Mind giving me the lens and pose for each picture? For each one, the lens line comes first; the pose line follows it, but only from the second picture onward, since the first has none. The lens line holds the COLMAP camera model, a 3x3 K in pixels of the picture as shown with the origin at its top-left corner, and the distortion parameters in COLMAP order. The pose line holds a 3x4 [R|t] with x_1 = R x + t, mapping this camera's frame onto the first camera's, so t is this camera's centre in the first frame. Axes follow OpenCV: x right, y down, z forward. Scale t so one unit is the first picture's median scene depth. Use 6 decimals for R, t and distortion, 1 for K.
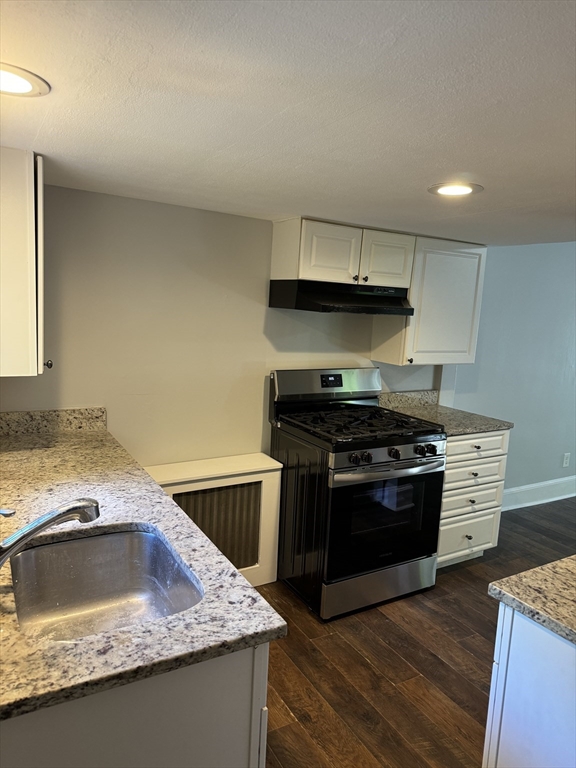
lens RADIAL K [[539.3, 0, 288.2], [0, 539.3, 383.2], [0, 0, 1]] dist [0.065668, -0.061715]
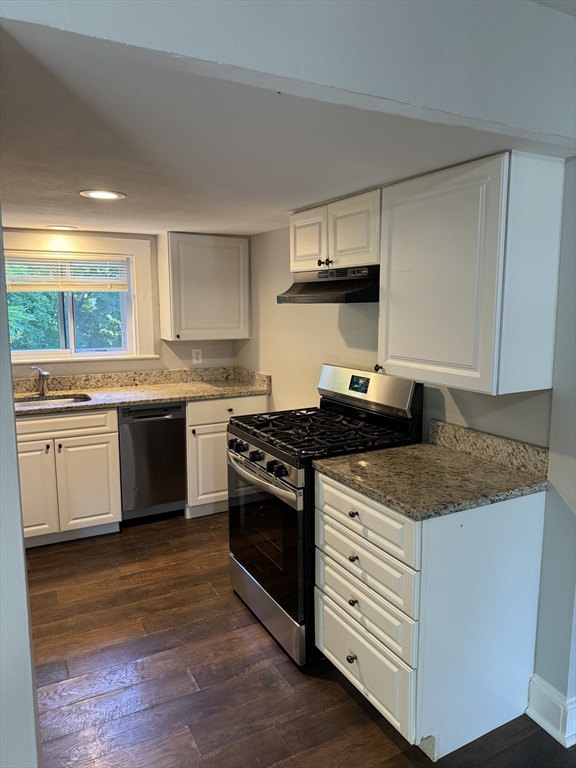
lens RADIAL K [[539.3, 0, 287.7], [0, 539.3, 383.3], [0, 0, 1]] dist [0.065668, -0.061715]
pose [[-0.032454, 0.098238, -0.994634, 0.970969], [-0.148071, 0.983704, 0.101990, -0.079509], [0.988444, 0.150586, -0.017379, 0.945821]]
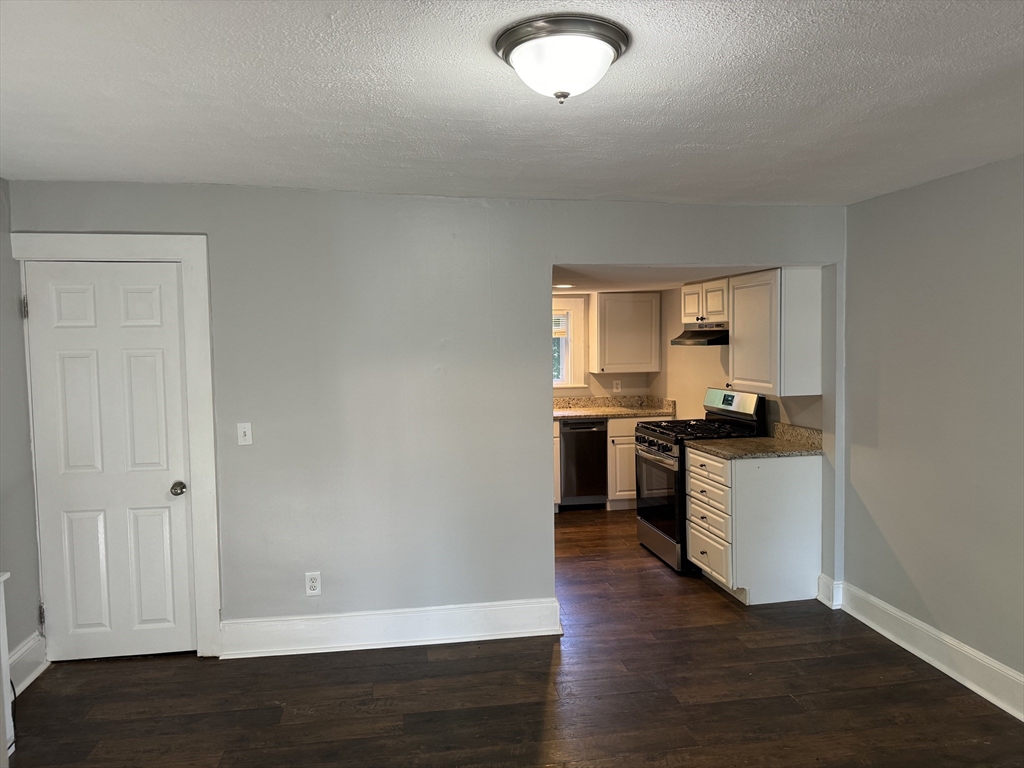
lens RADIAL K [[719.1, 0, 511.8], [0, 719.1, 391.2], [0, 0, 1]] dist [0.065668, -0.061715]
pose [[-0.341224, 0.026560, -0.939607, 1.876854], [-0.136437, 0.987615, 0.077465, -0.088954], [0.930028, 0.154630, -0.333374, 1.139248]]
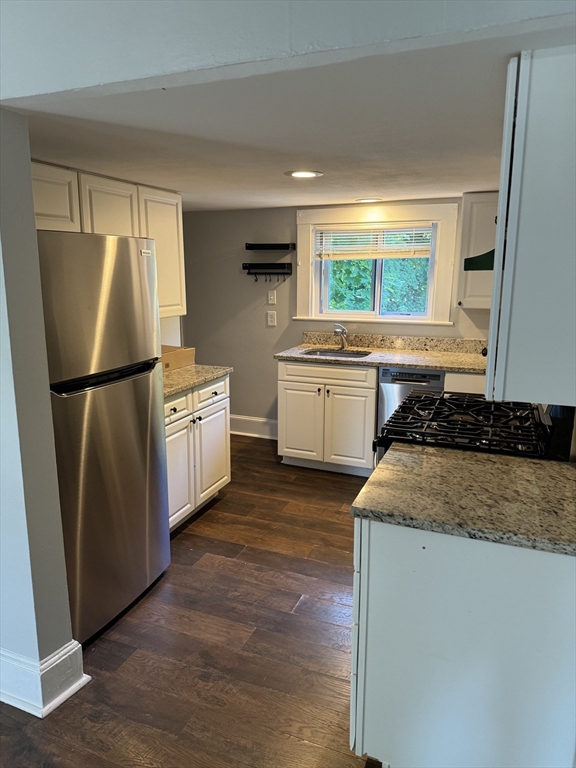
lens RADIAL K [[539.3, 0, 285.6], [0, 539.3, 390.6], [0, 0, 1]] dist [0.065668, -0.061715]
pose [[-0.788097, 0.089739, -0.608975, 0.780165], [-0.128606, 0.943478, 0.305466, -0.159260], [0.601967, 0.319054, -0.732011, 1.371769]]
